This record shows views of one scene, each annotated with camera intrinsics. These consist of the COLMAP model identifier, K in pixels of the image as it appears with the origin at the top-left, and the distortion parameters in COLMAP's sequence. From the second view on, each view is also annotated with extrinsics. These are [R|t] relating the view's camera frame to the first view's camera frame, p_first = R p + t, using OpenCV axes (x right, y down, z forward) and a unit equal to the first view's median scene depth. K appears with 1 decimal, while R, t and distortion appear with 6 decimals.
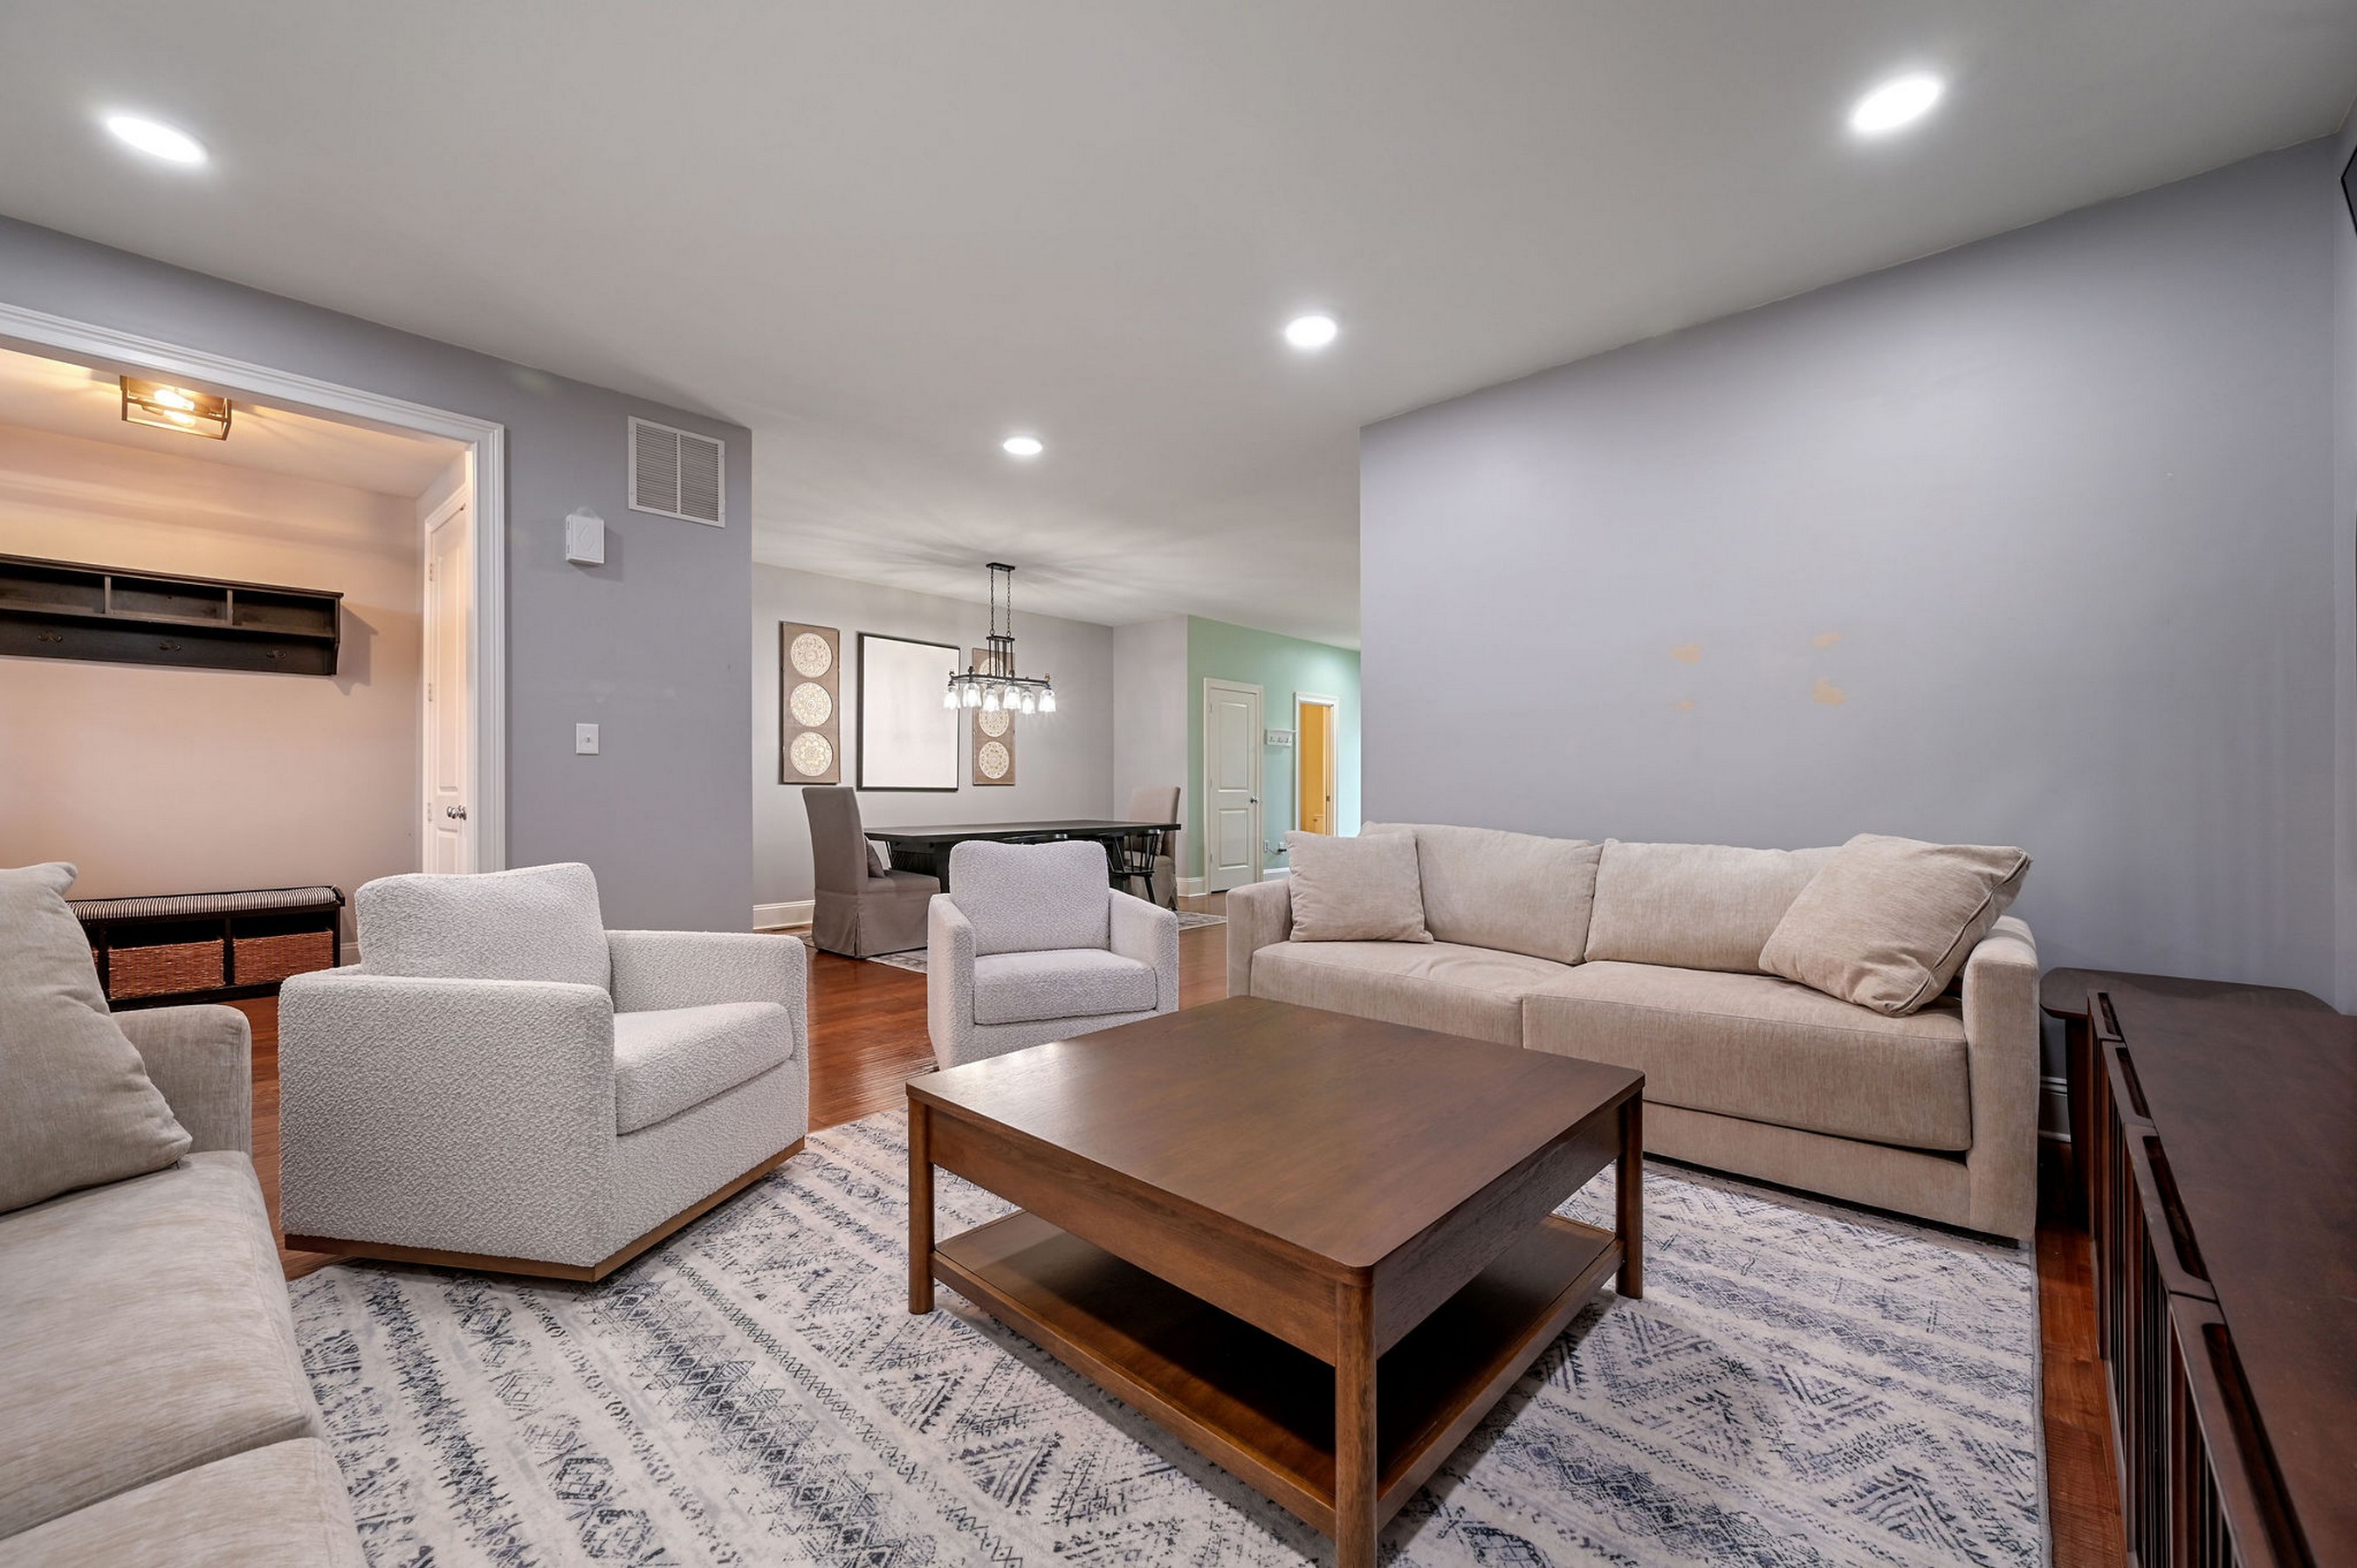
lens RADIAL K [[925.0, 0, 1177.9], [0, 925.0, 792.4], [0, 0, 1]] dist [-0.001052, -0.000010]
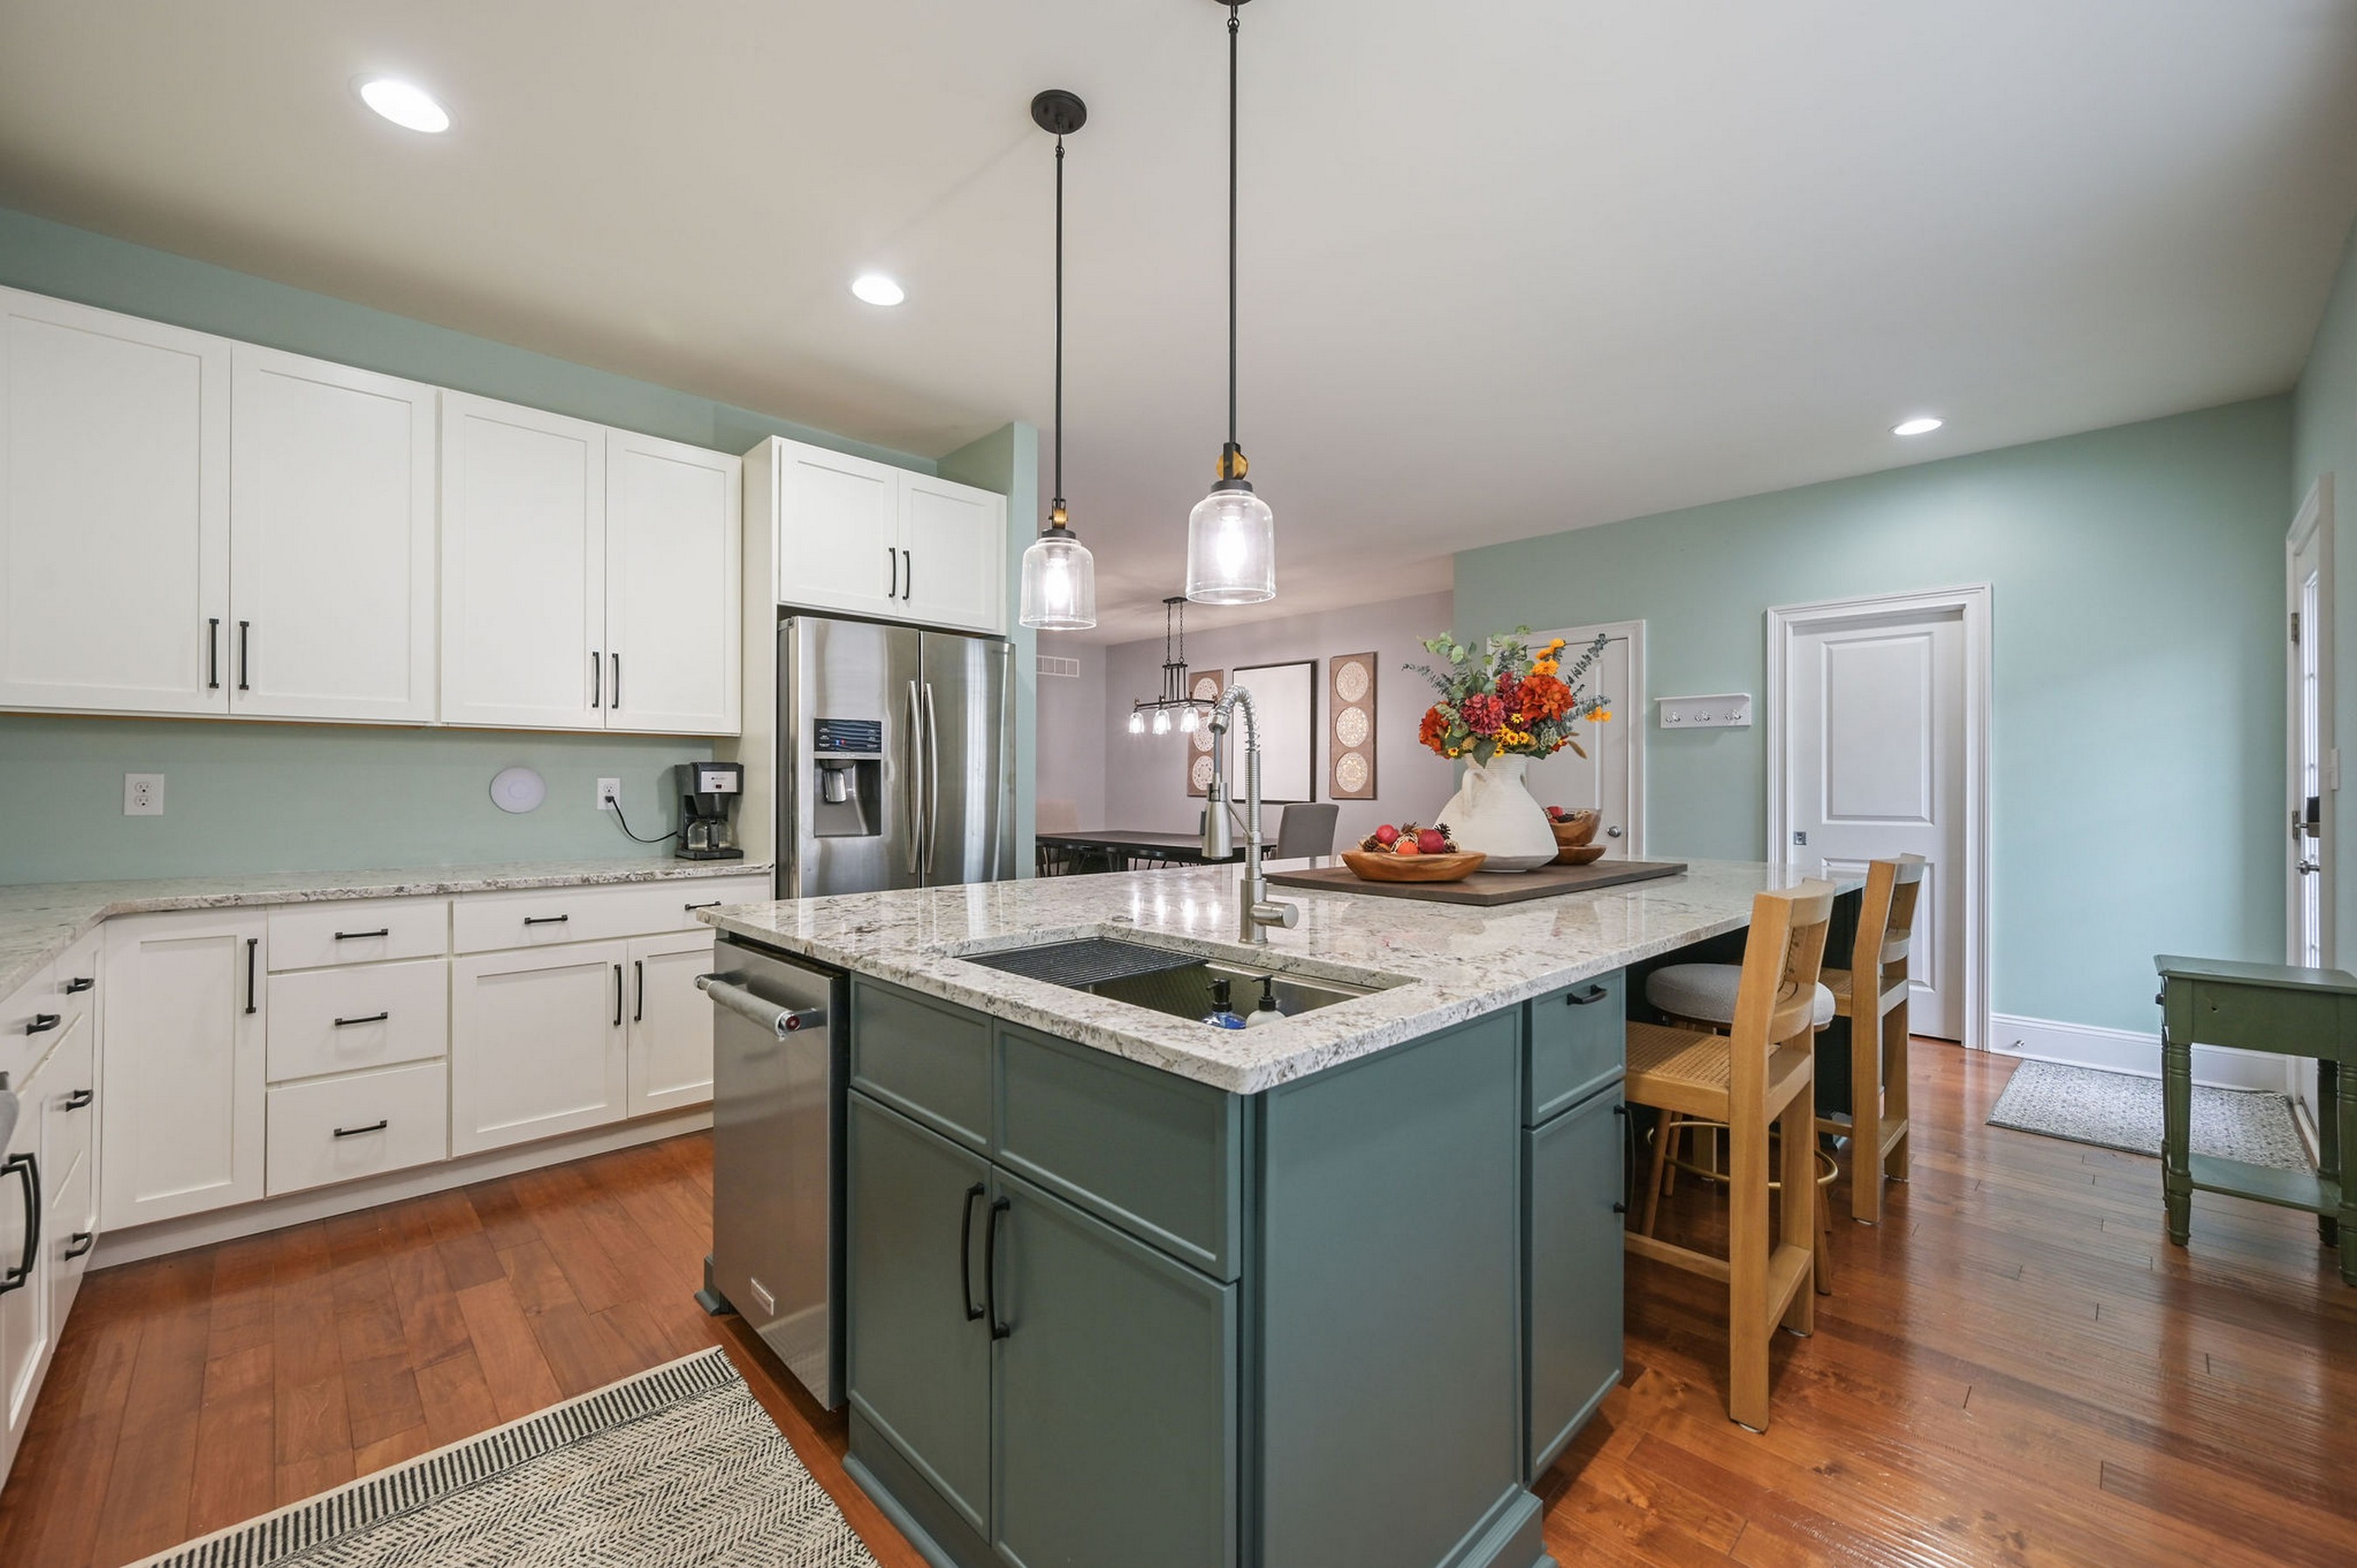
lens RADIAL K [[925.0, 0, 1177.9], [0, 925.0, 792.4], [0, 0, 1]] dist [-0.001052, -0.000010]
pose [[-0.072839, 0.003754, -0.997337, 0.915673], [-0.007537, 0.999962, 0.004314, -0.021176], [0.997315, 0.007831, -0.072808, 1.107925]]
